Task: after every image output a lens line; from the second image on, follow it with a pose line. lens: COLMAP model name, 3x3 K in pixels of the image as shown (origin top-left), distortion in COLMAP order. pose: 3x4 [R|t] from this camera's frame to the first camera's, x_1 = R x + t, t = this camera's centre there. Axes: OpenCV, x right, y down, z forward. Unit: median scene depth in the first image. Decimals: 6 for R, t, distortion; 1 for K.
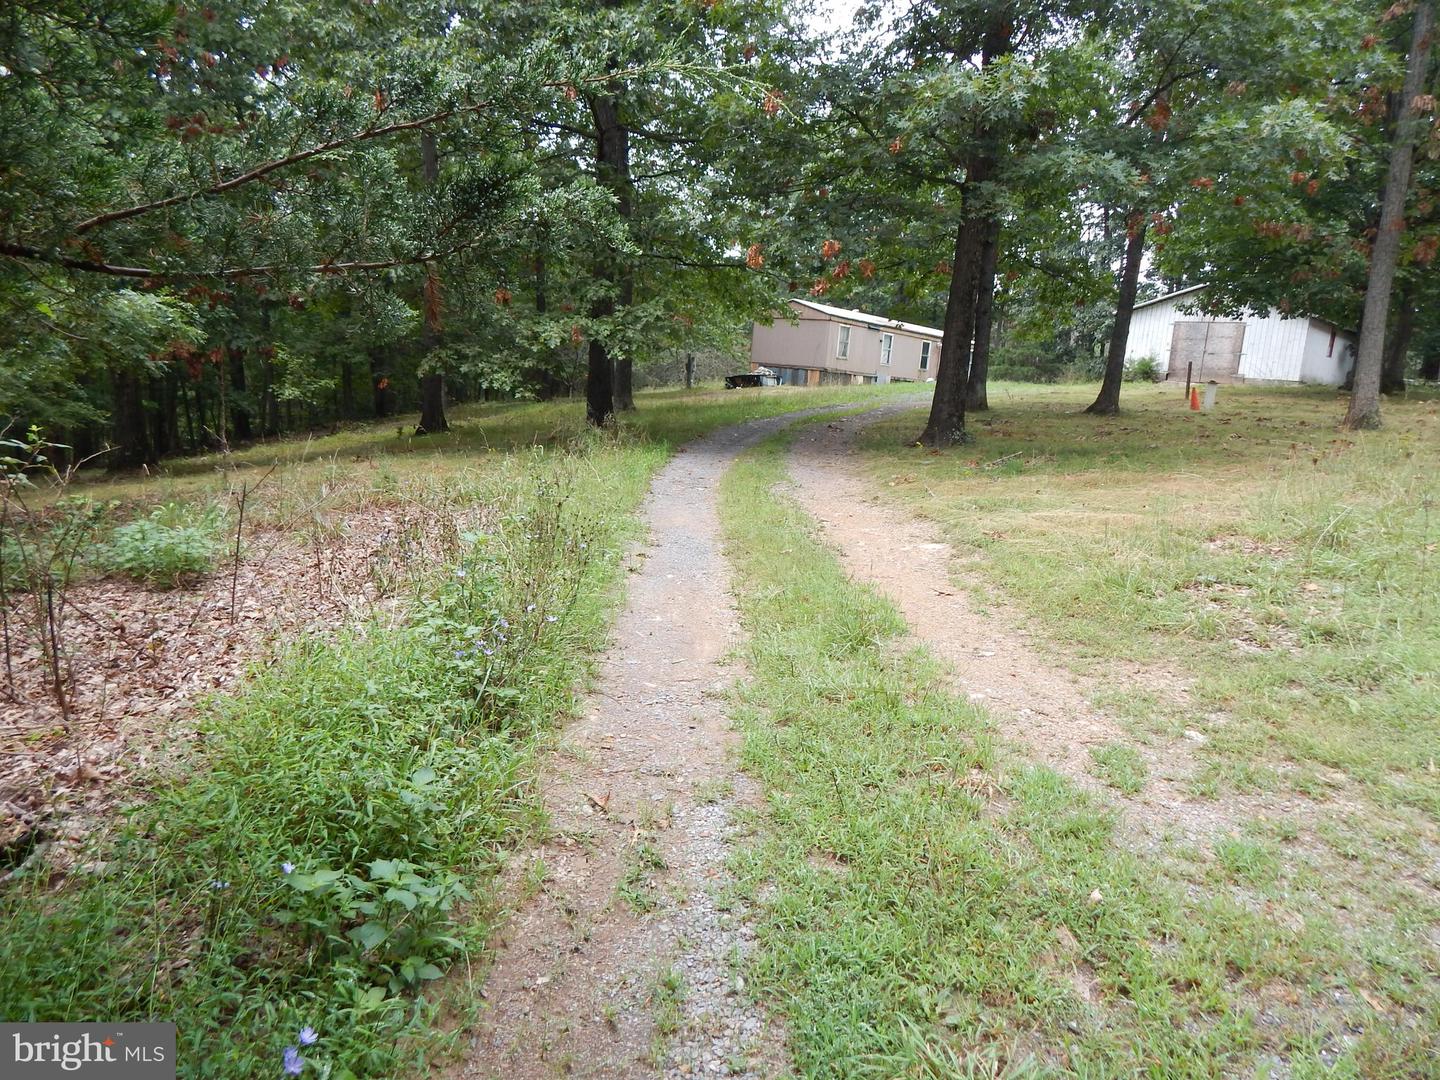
lens RADIAL K [[941.3, 0, 720.1], [0, 941.3, 532.1], [0, 0, 1]] dist [-0.003195, -0.009958]
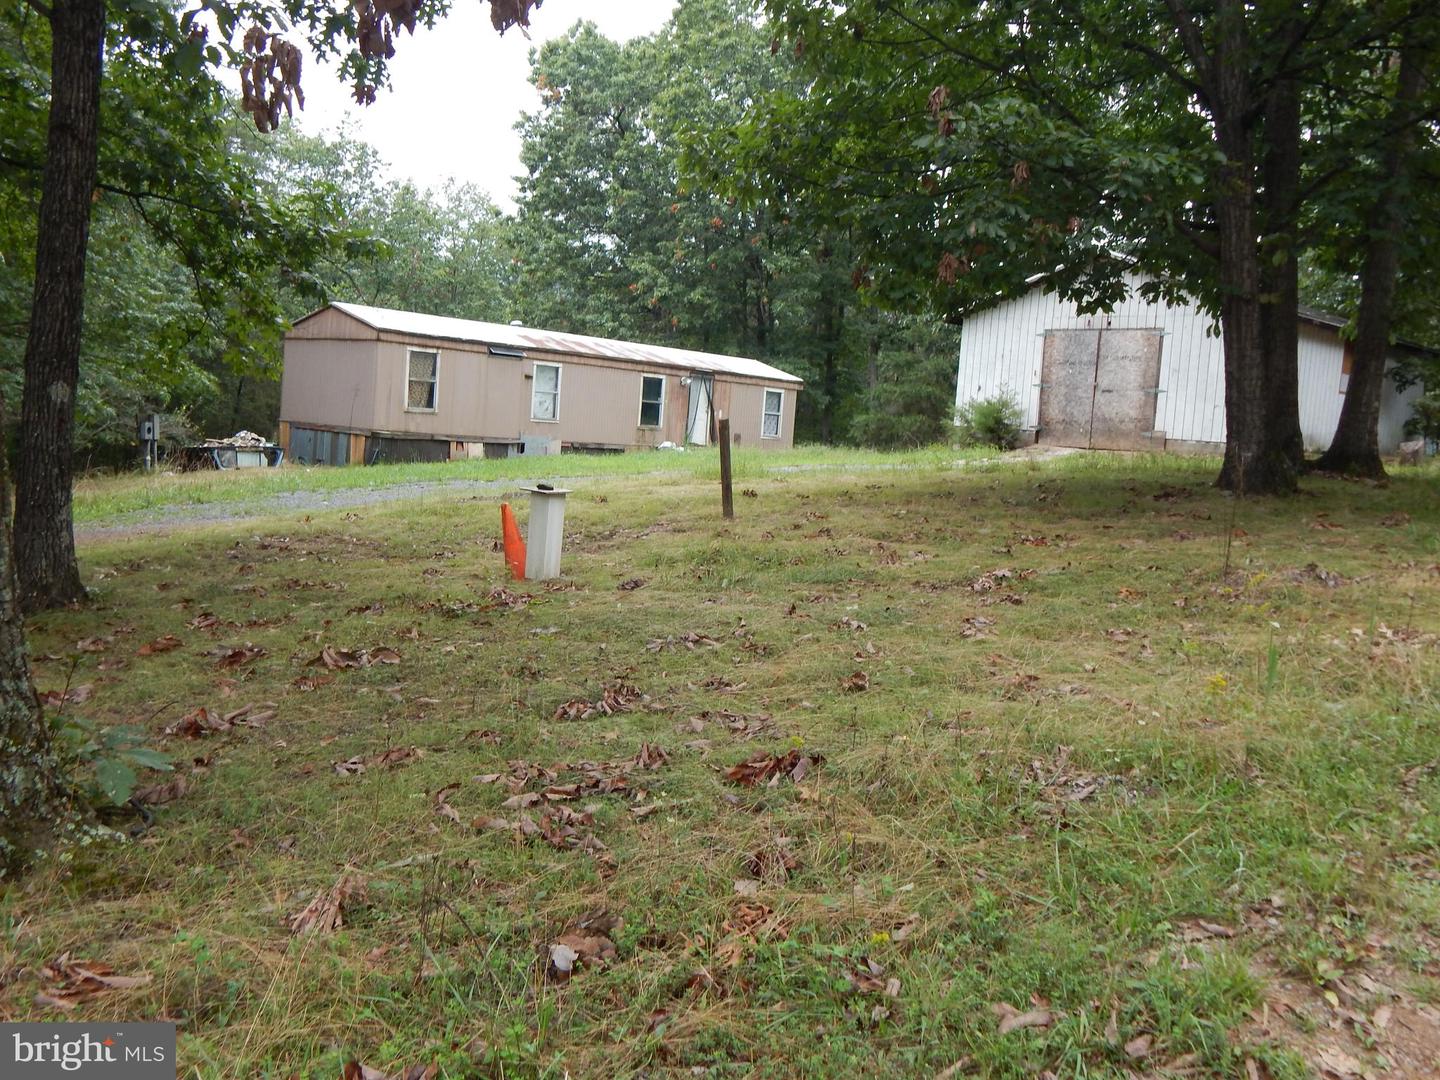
lens RADIAL K [[1293.9, 0, 720.6], [0, 1293.9, 539.7], [0, 0, 1]] dist [-0.009926, -0.022274]
pose [[0.999137, -0.012298, -0.039666, 0.331866], [0.009244, 0.997044, -0.076274, -0.057897], [0.040487, 0.075841, 0.996298, 0.300035]]
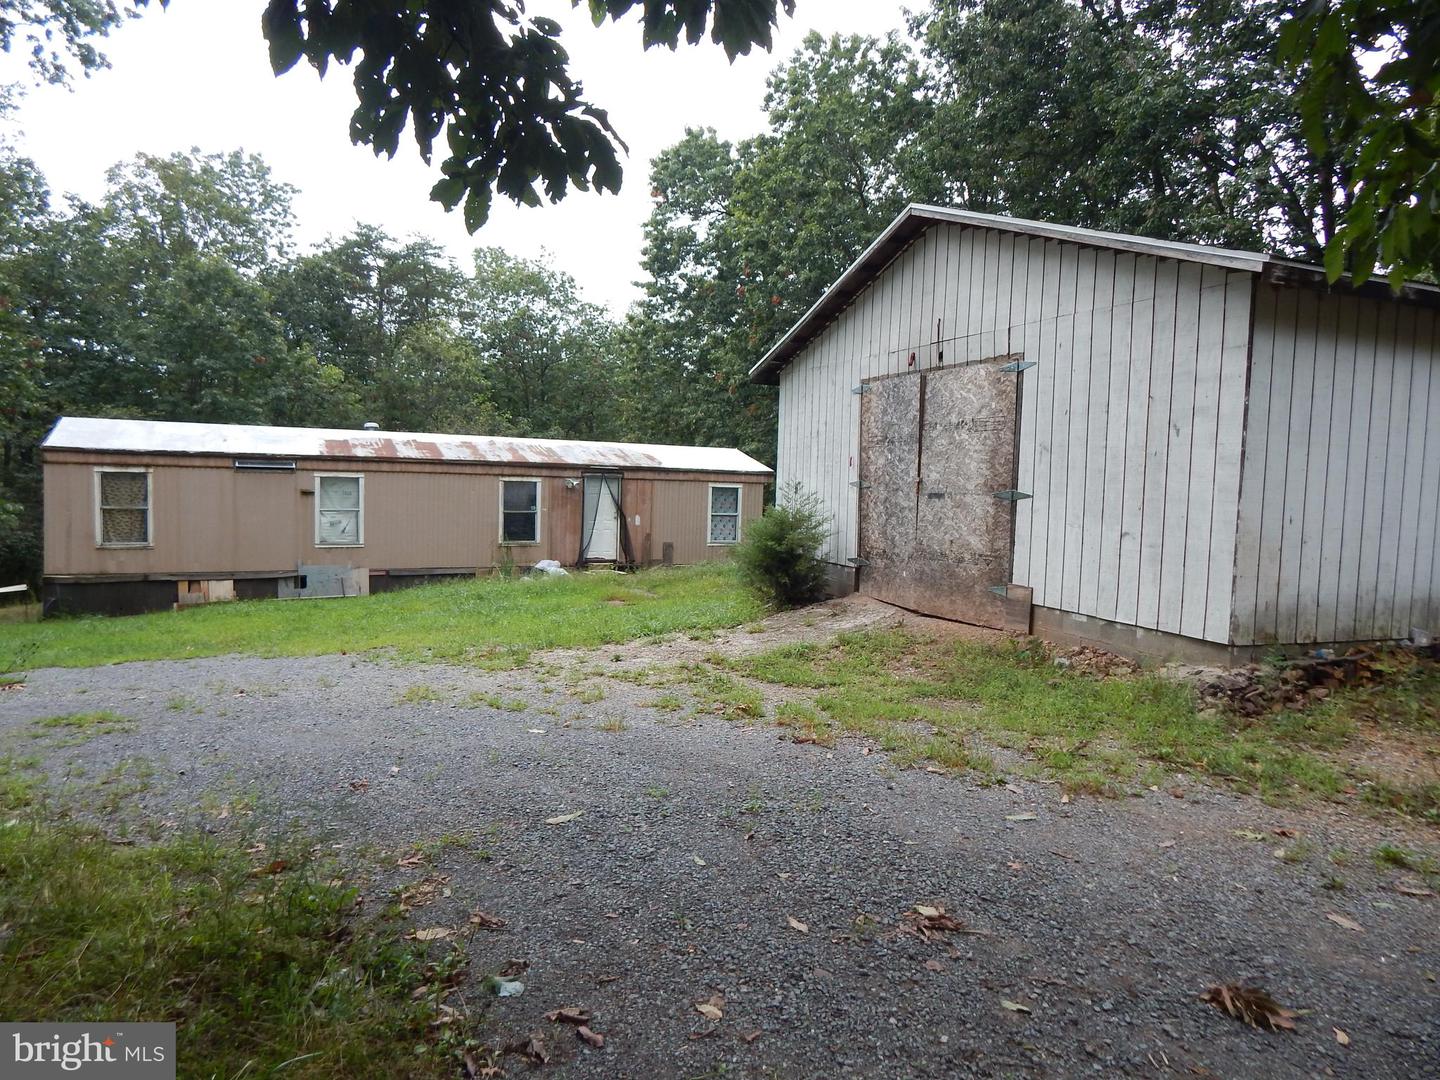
lens RADIAL K [[941.3, 0, 723.1], [0, 941.3, 543.7], [0, 0, 1]] dist [-0.003195, -0.009958]
pose [[0.927025, -0.035020, -0.373361, 0.543191], [-0.005730, 0.994191, -0.107480, -0.145929], [0.374956, 0.101776, 0.921439, 0.731944]]
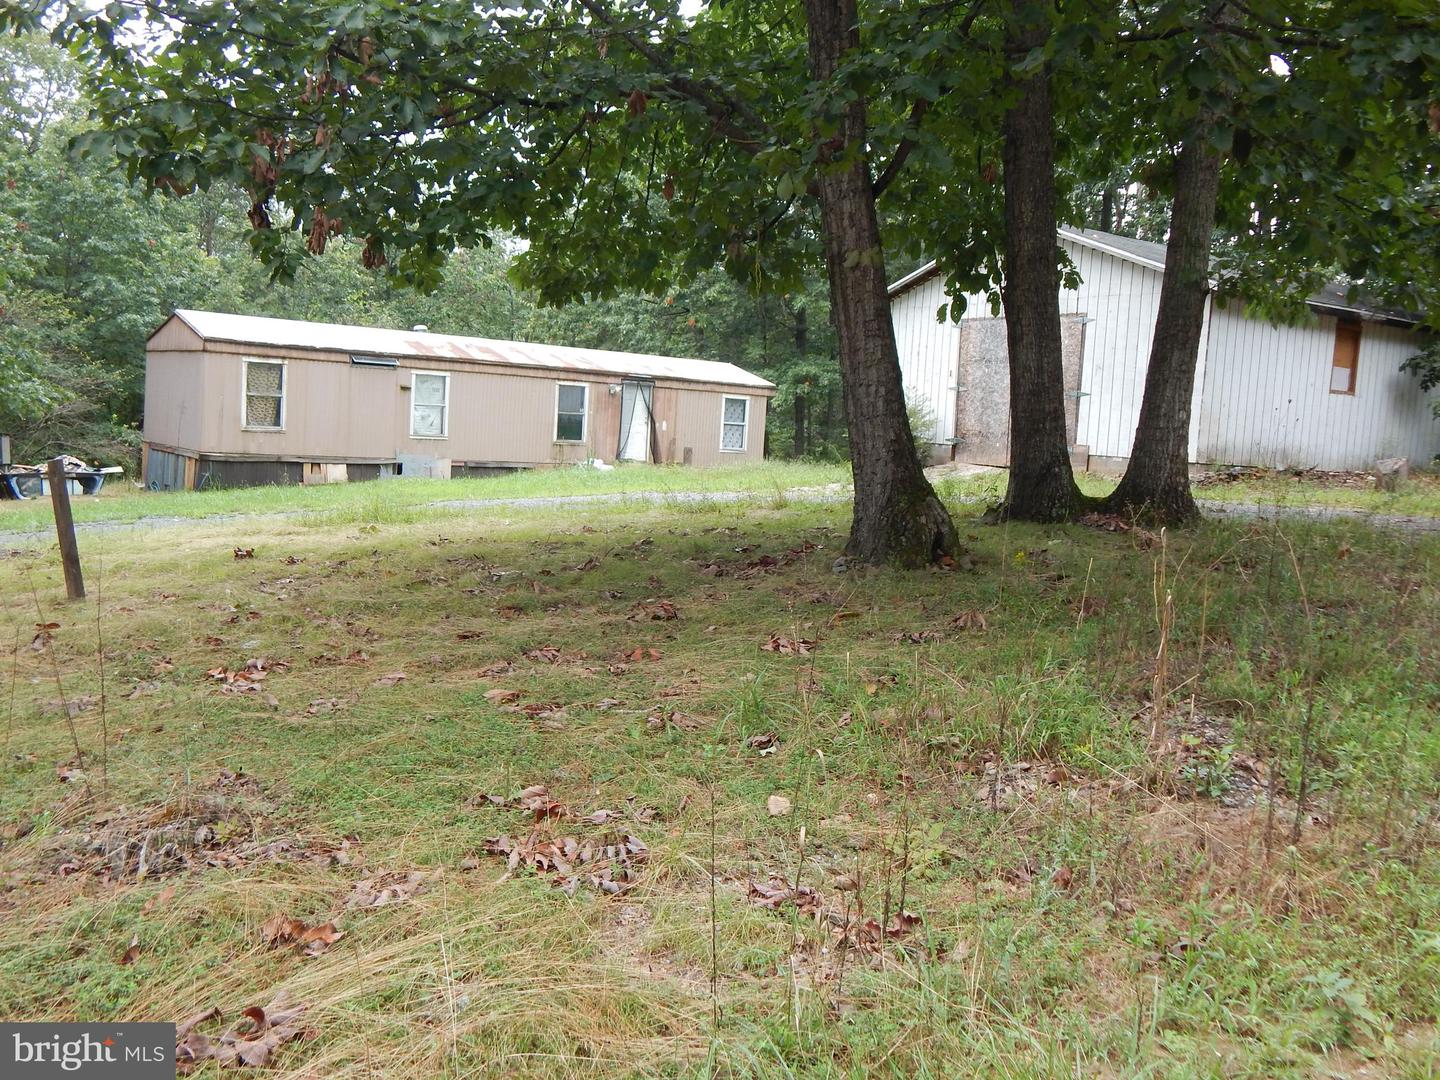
lens RADIAL K [[1293.9, 0, 720.5], [0, 1293.9, 542.1], [0, 0, 1]] dist [-0.009926, -0.022274]
pose [[0.982015, -0.012128, -0.188413, 0.482354], [-0.002446, 0.997034, -0.076924, -0.082439], [0.188787, 0.076001, 0.979073, 0.430408]]
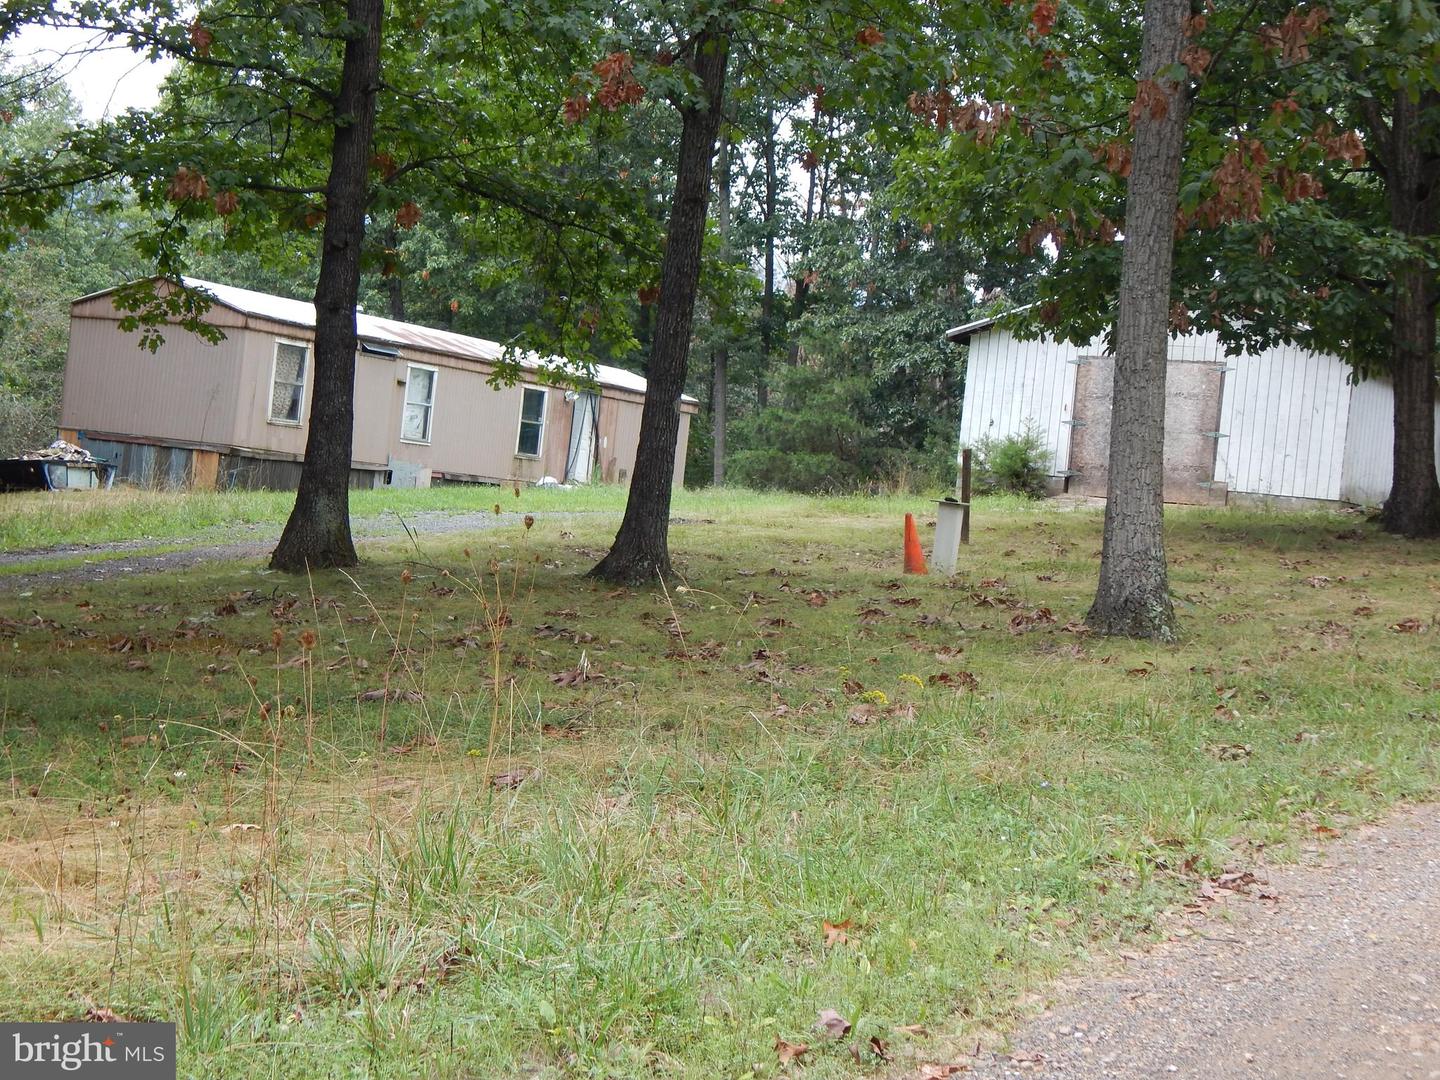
lens RADIAL K [[2238.8, 0, 717.0], [0, 2238.8, 537.9], [0, 0, 1]] dist [-0.030049, 0.000000]
pose [[0.983802, 0.014668, 0.178658, 0.144465], [0.009158, 0.991232, -0.131813, -0.011610], [-0.179025, 0.131314, 0.975042, 0.058663]]
